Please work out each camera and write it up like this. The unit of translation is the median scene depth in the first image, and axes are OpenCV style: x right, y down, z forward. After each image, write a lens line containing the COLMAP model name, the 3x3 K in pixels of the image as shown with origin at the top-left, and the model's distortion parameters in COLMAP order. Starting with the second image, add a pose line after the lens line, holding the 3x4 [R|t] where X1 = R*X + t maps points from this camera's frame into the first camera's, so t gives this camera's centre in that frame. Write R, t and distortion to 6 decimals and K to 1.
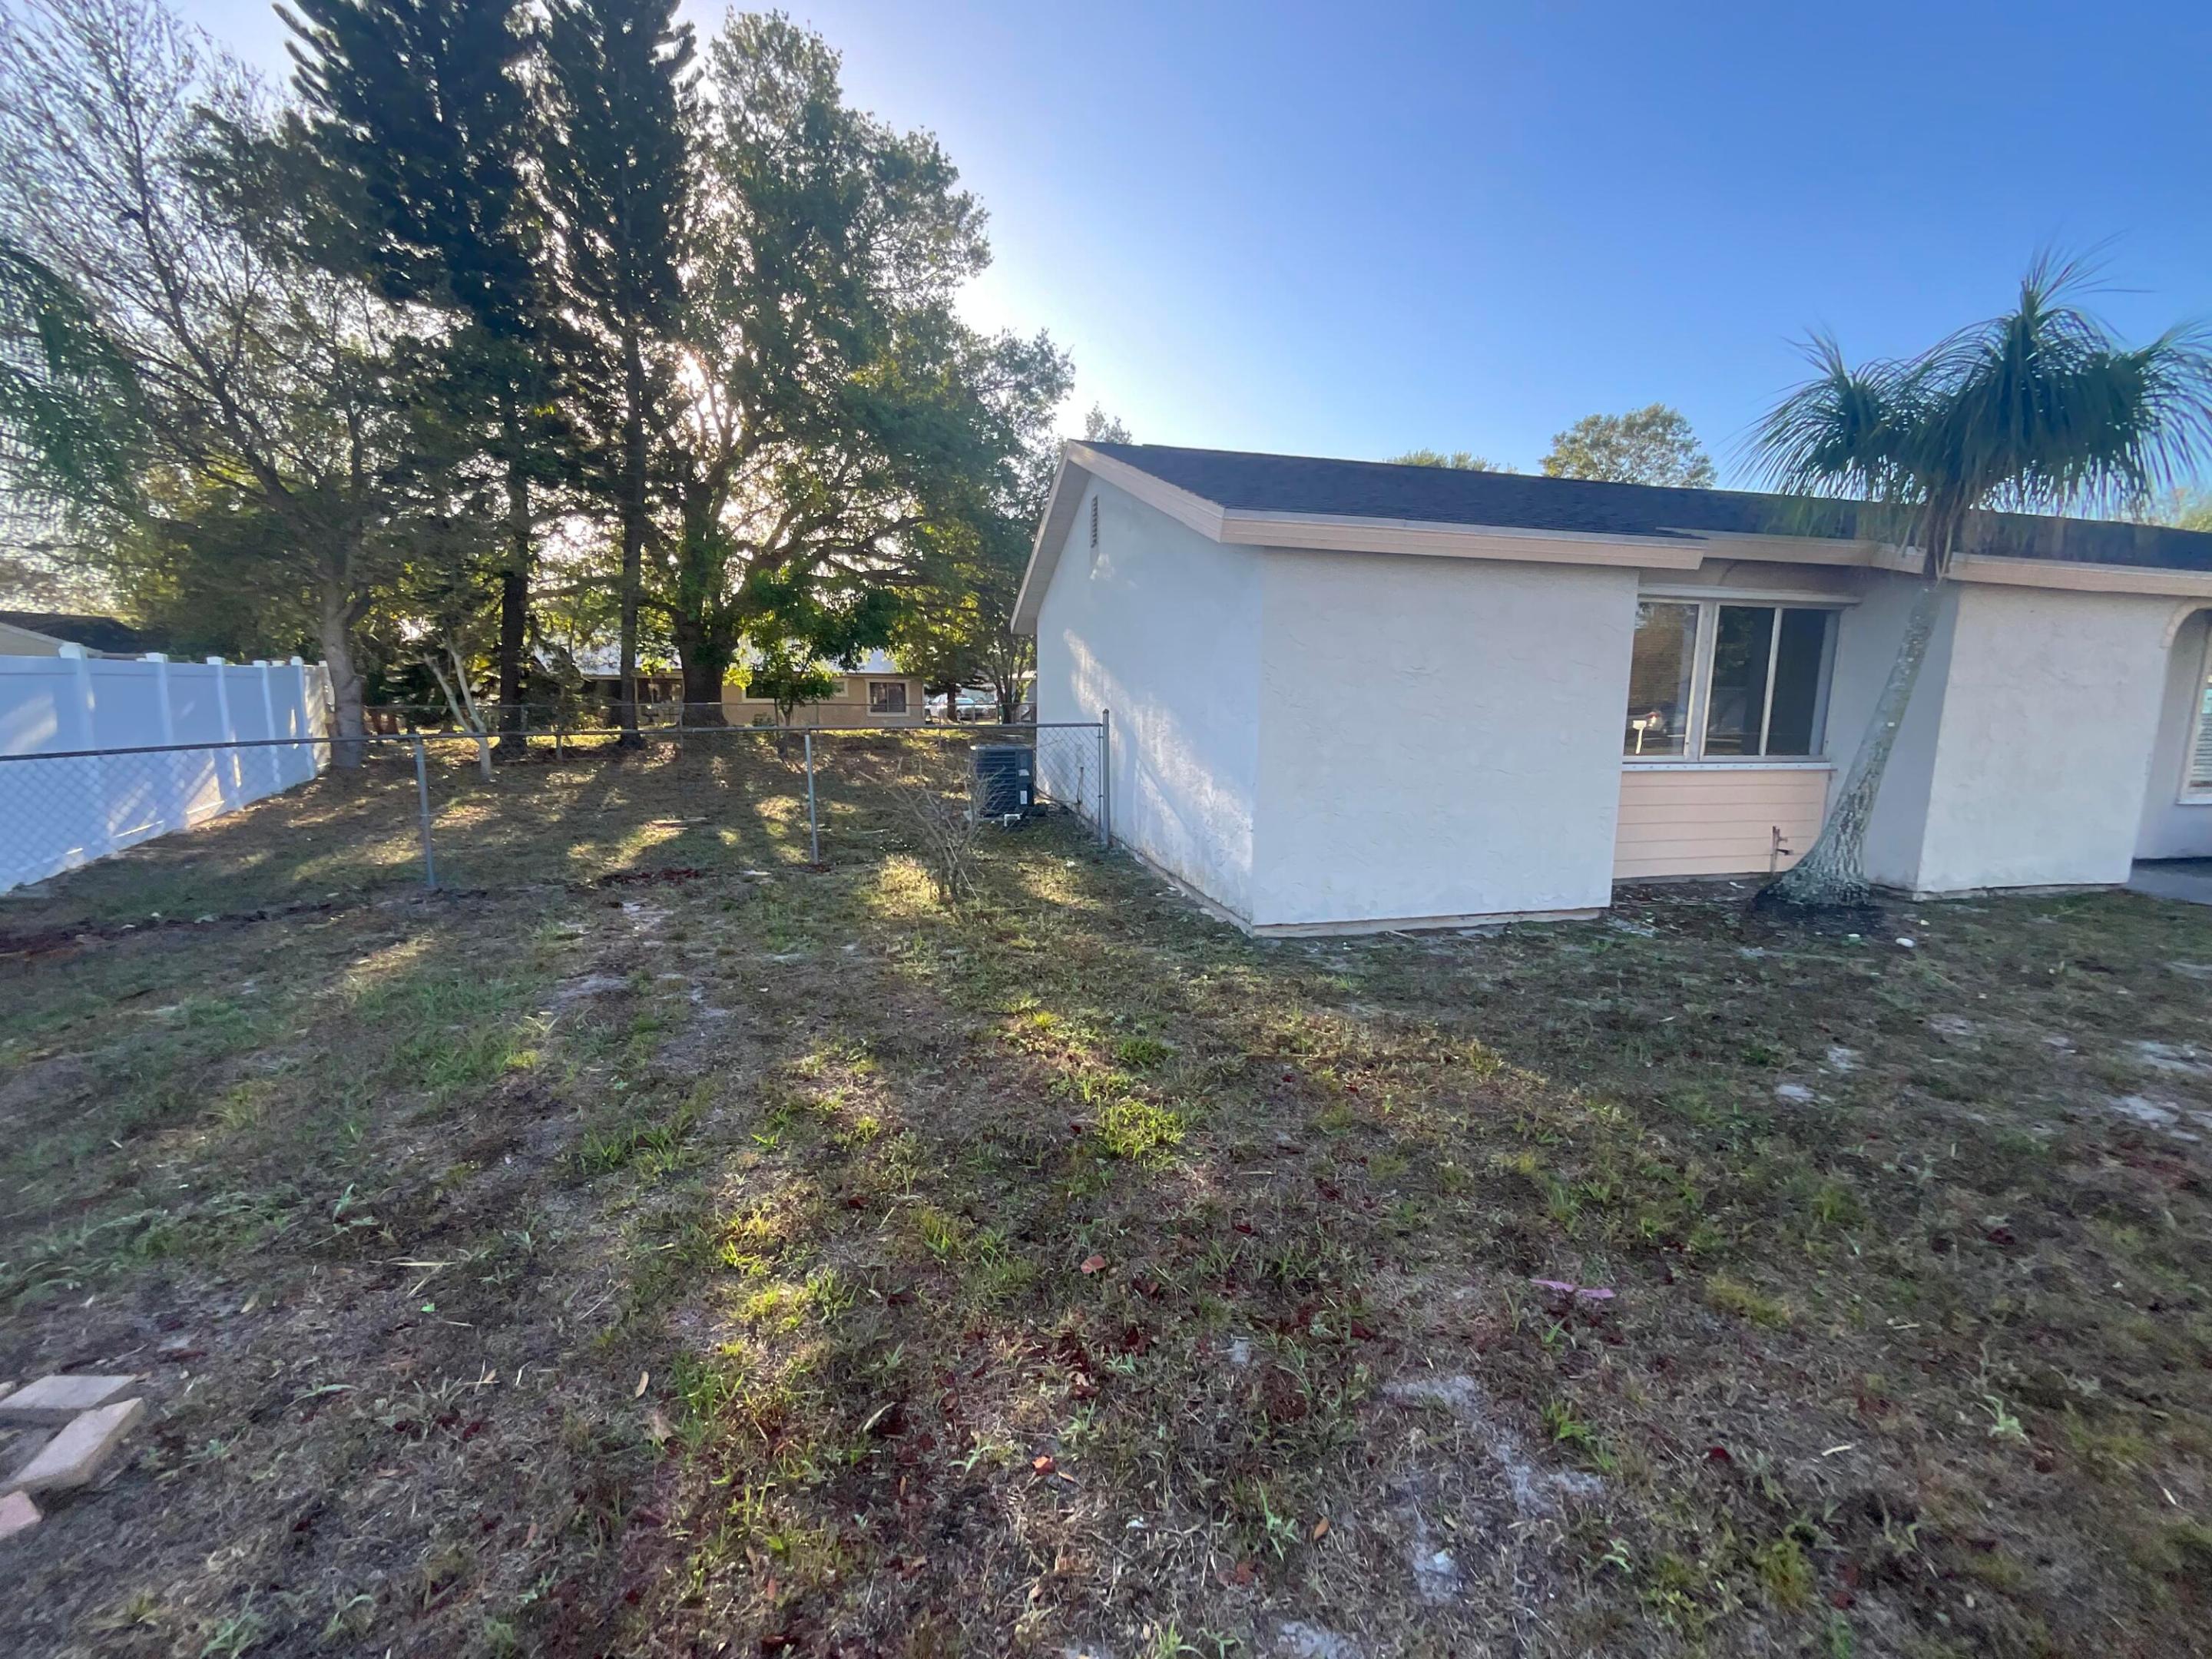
lens RADIAL K [[899.3, 0, 1104.6], [0, 899.3, 833.1], [0, 0, 1]] dist [0.000717, -0.001358]
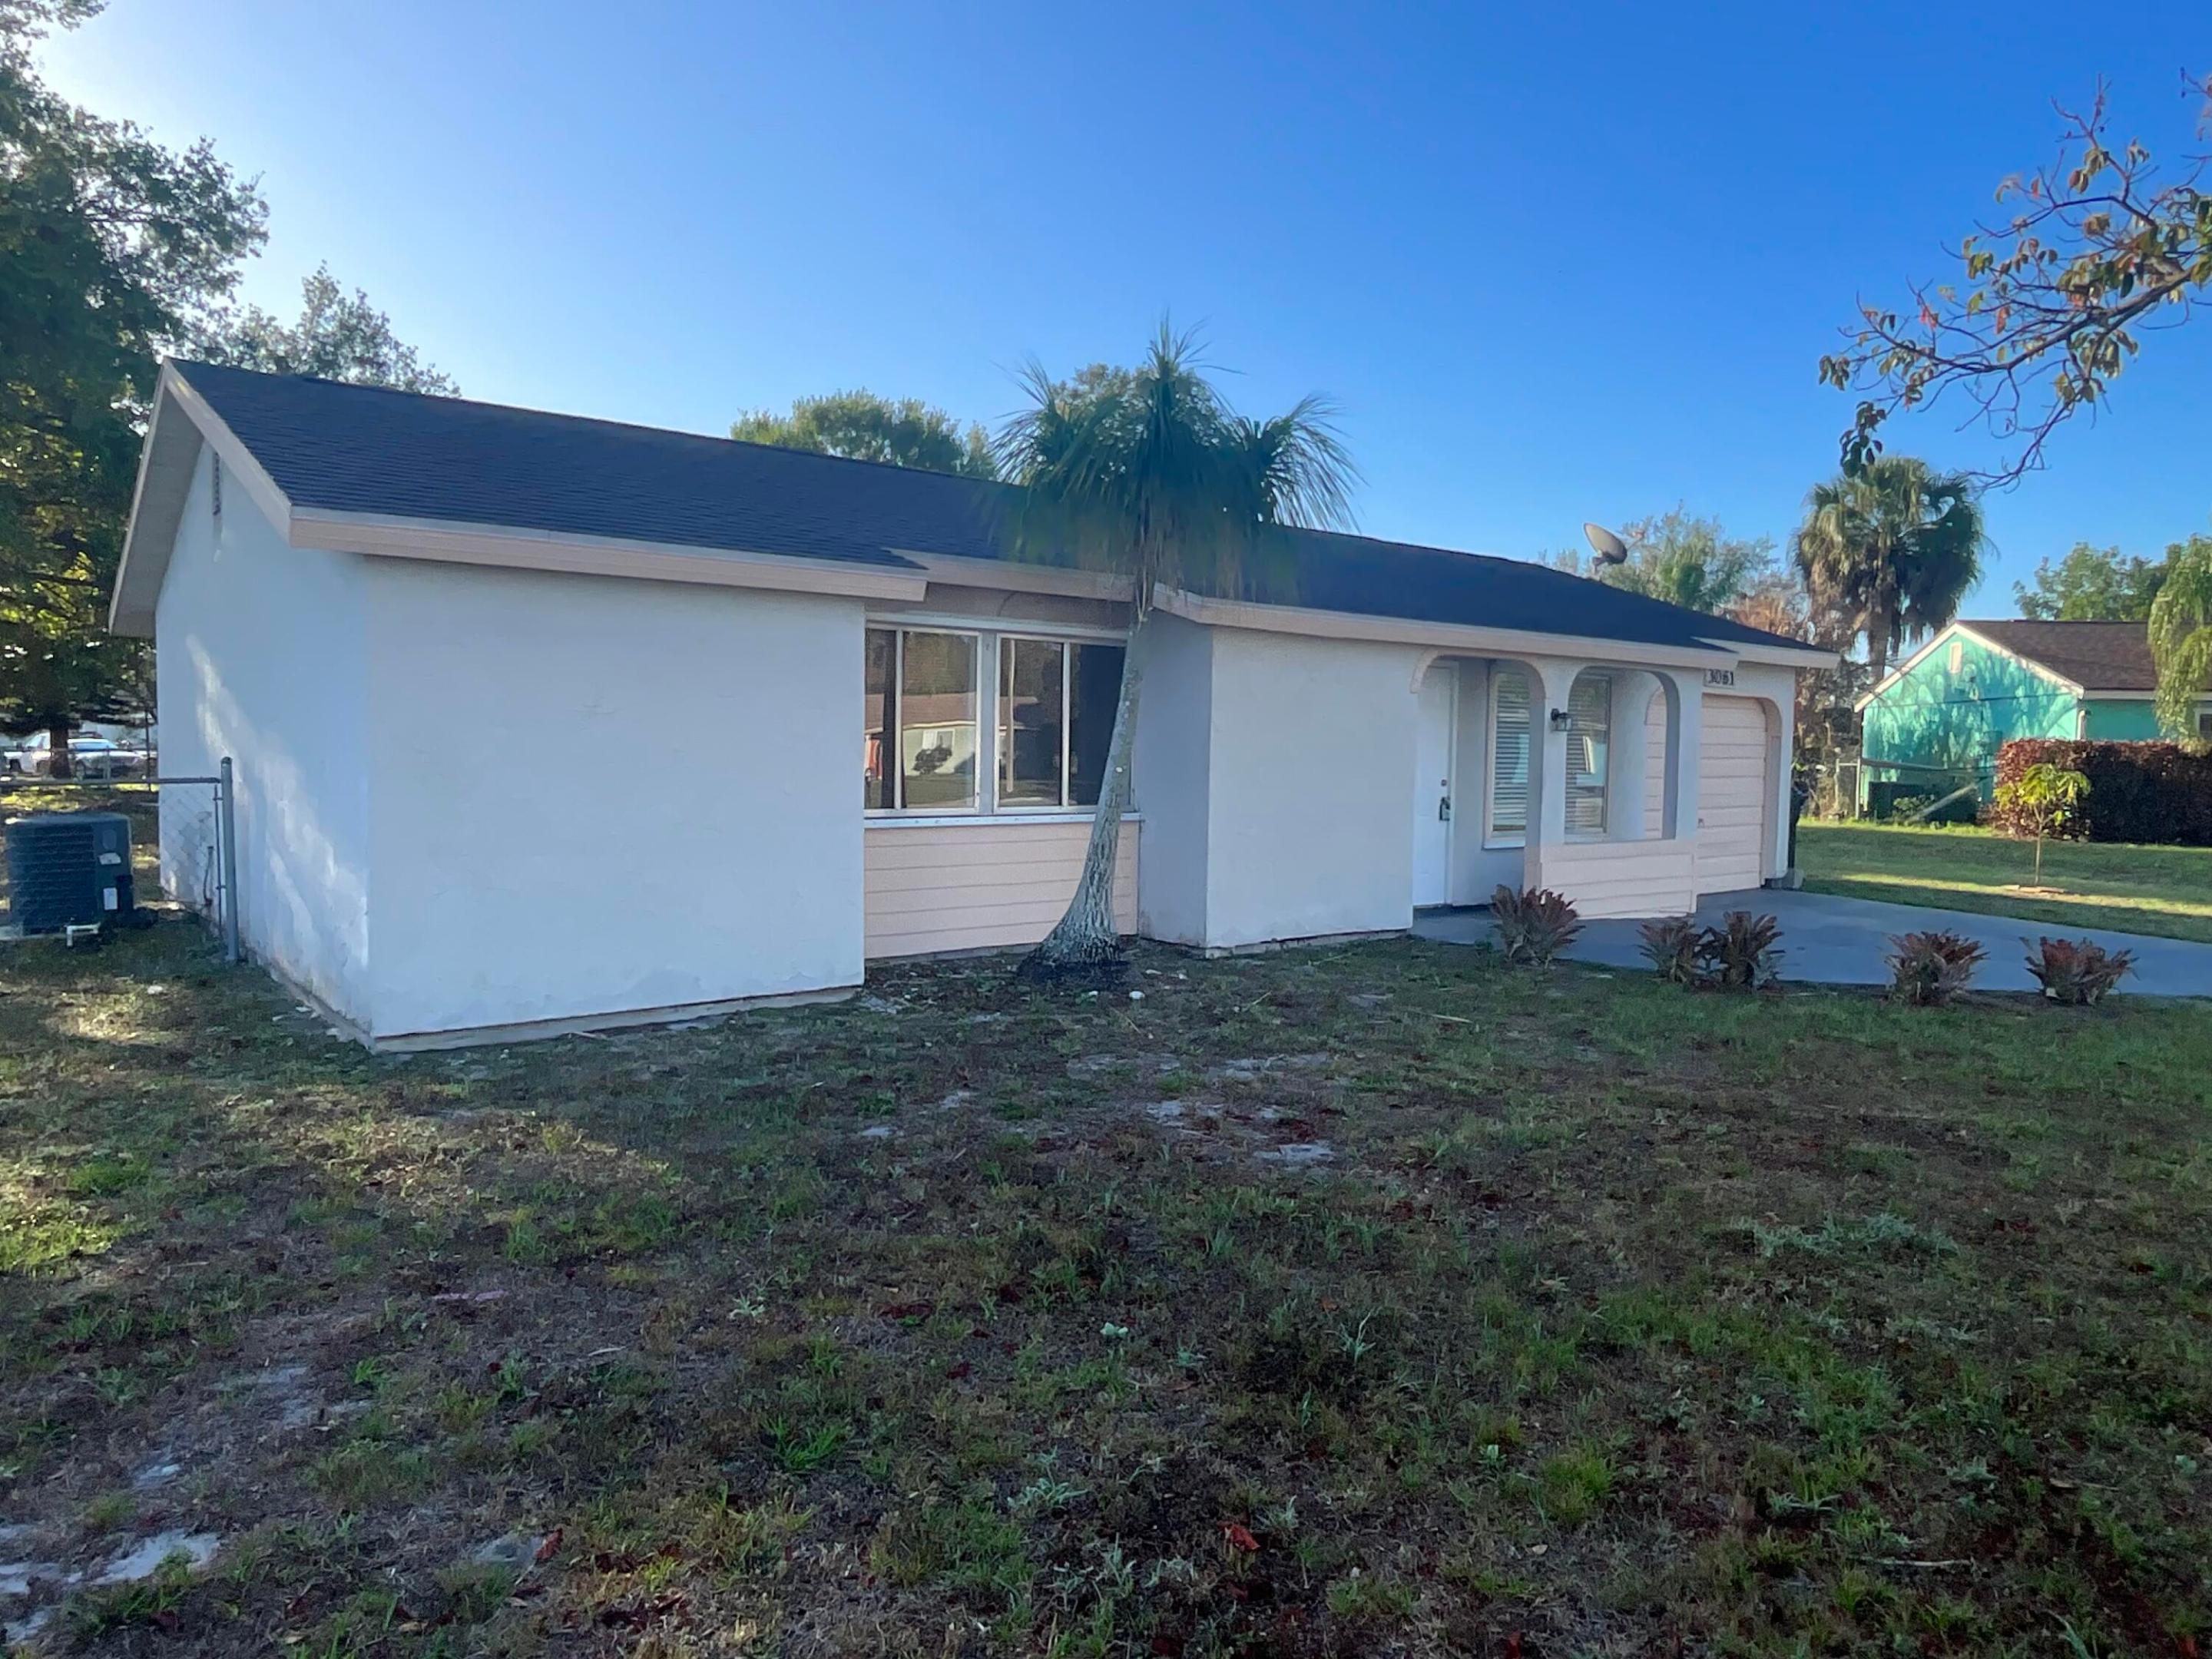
lens RADIAL K [[1443.4, 0, 1106.0], [0, 1443.4, 829.5], [0, 0, 1]] dist [-0.024389, 0.020620]
pose [[0.900786, -0.025453, 0.433517, 0.163451], [0.062791, 0.995424, -0.072026, 0.044025], [-0.429700, 0.092101, 0.898263, -0.306591]]
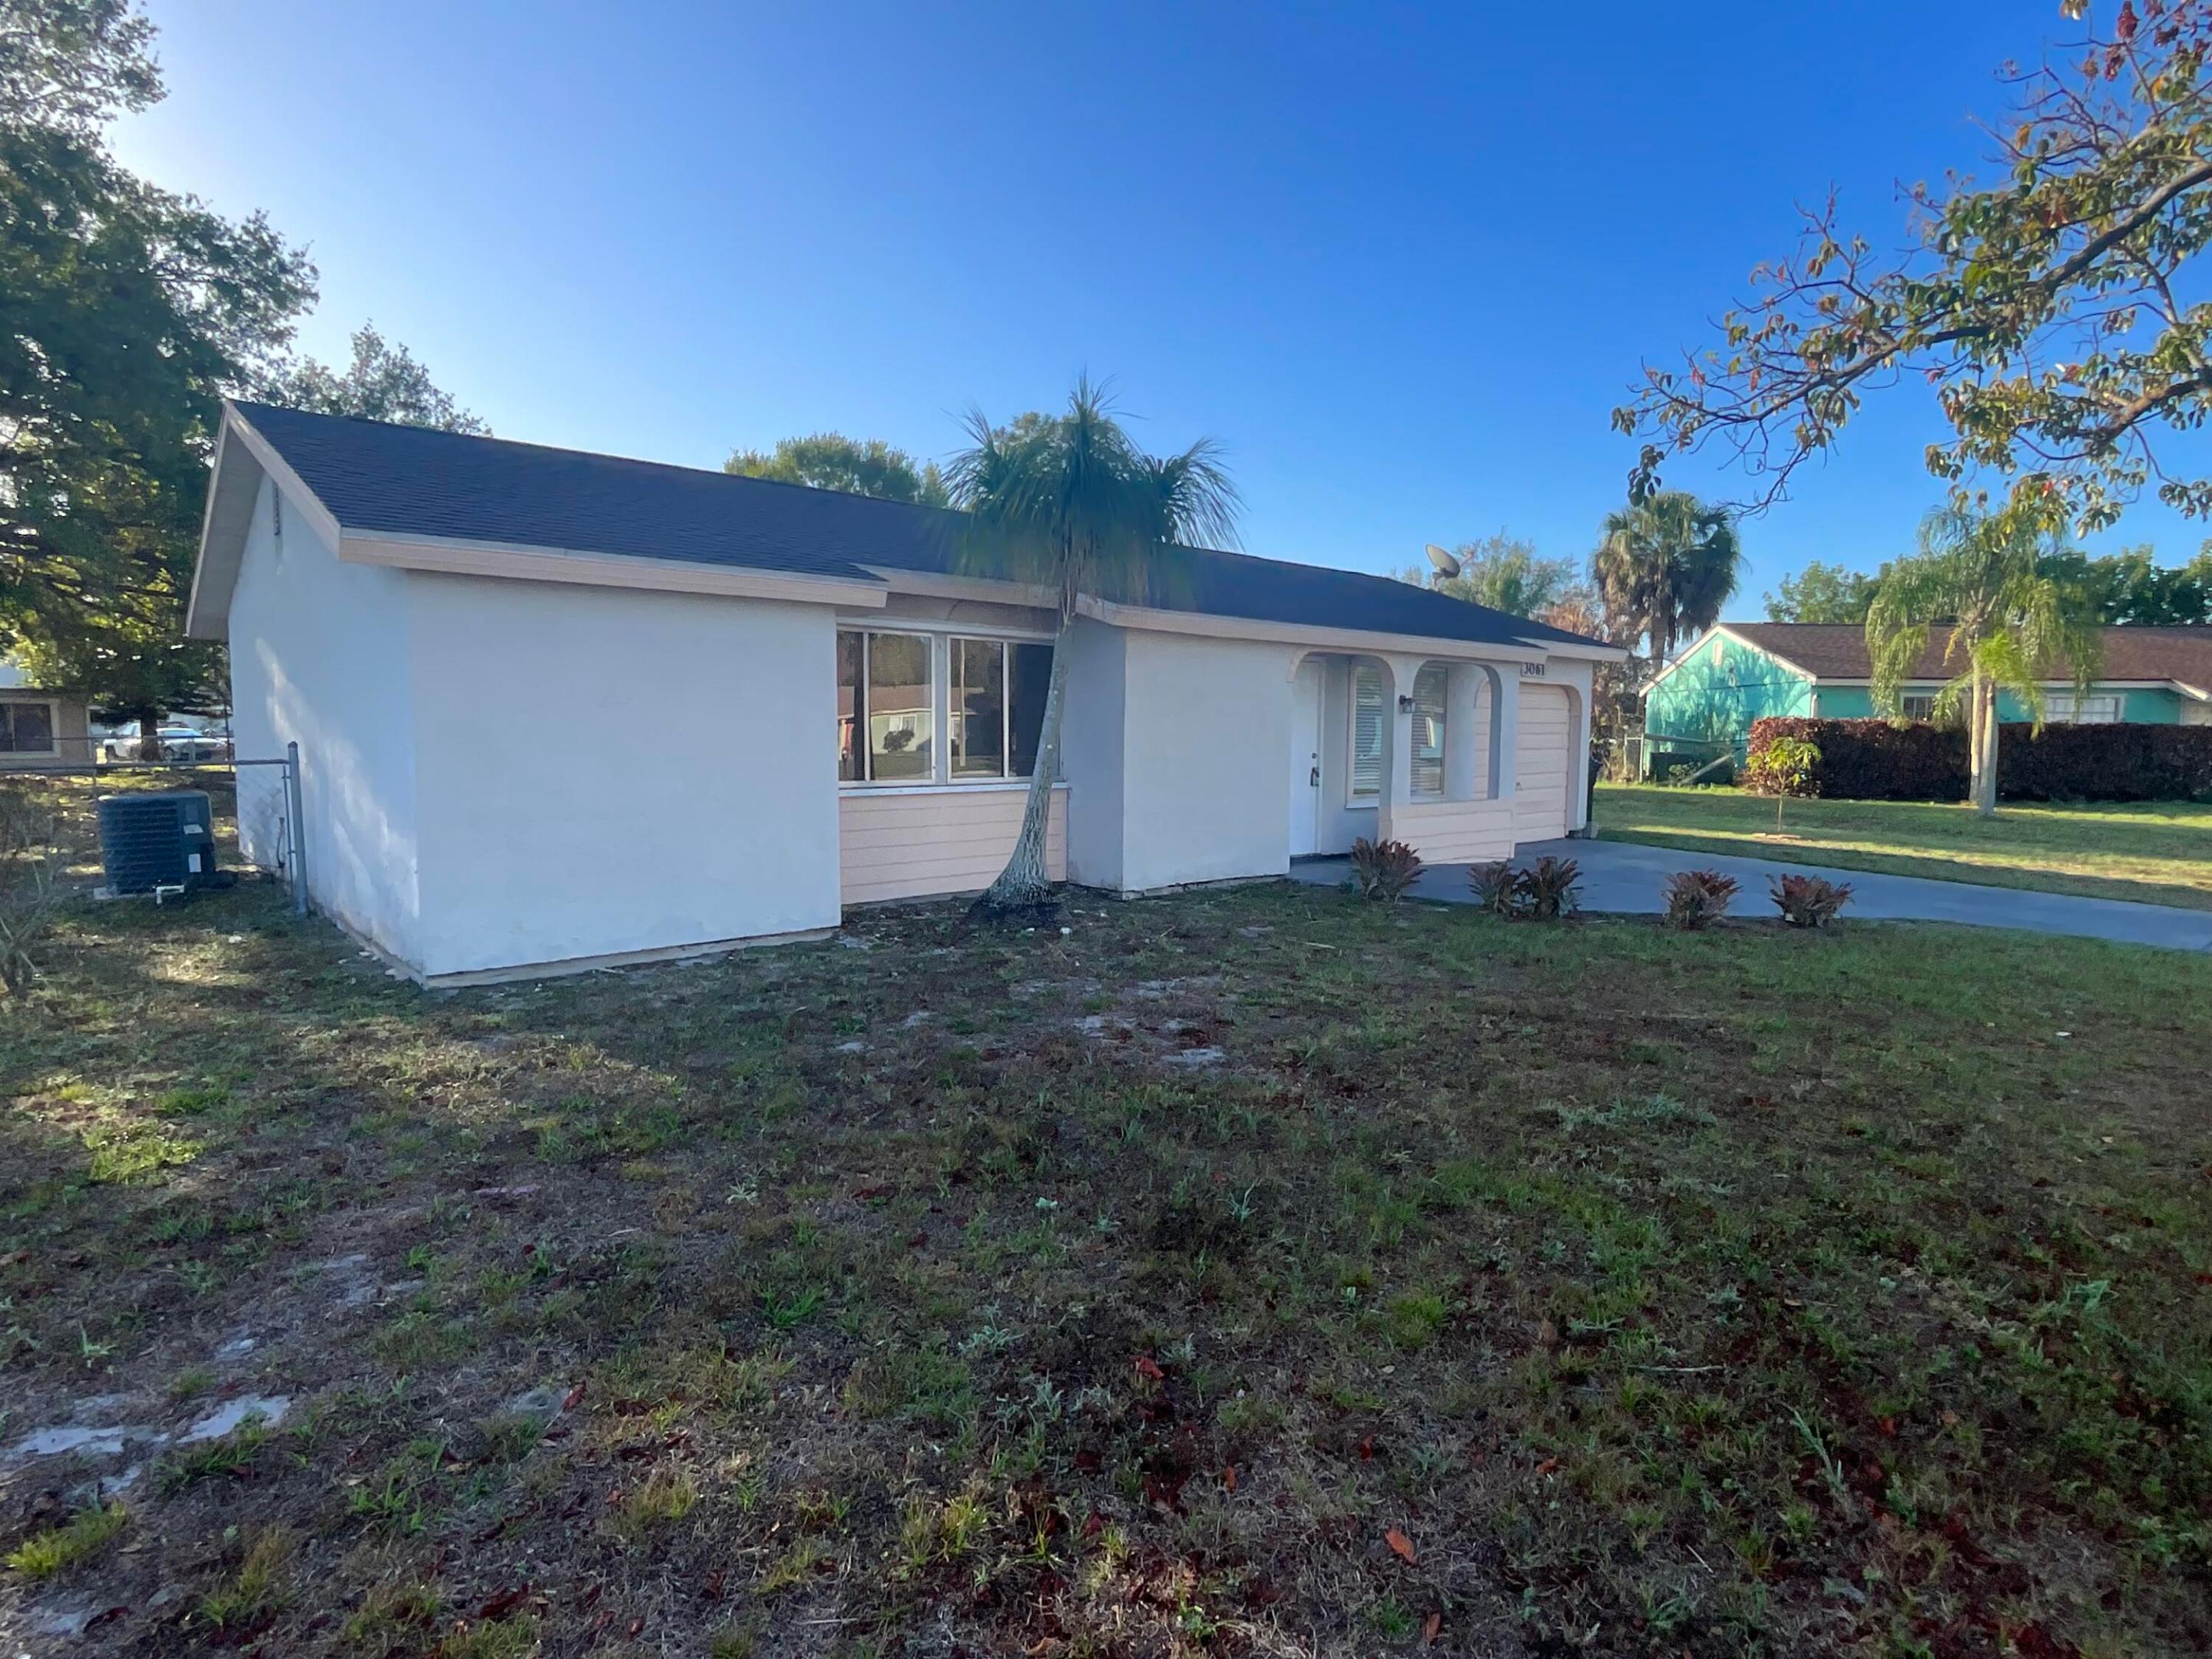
lens RADIAL K [[1176.0, 0, 1104.1], [0, 1176.0, 830.3], [0, 0, 1]] dist [-0.019592, 0.014222]
pose [[0.876492, -0.048204, 0.478997, 0.168753], [0.076325, 0.996304, -0.039398, 0.044575], [-0.475328, 0.071092, 0.876932, -0.303488]]
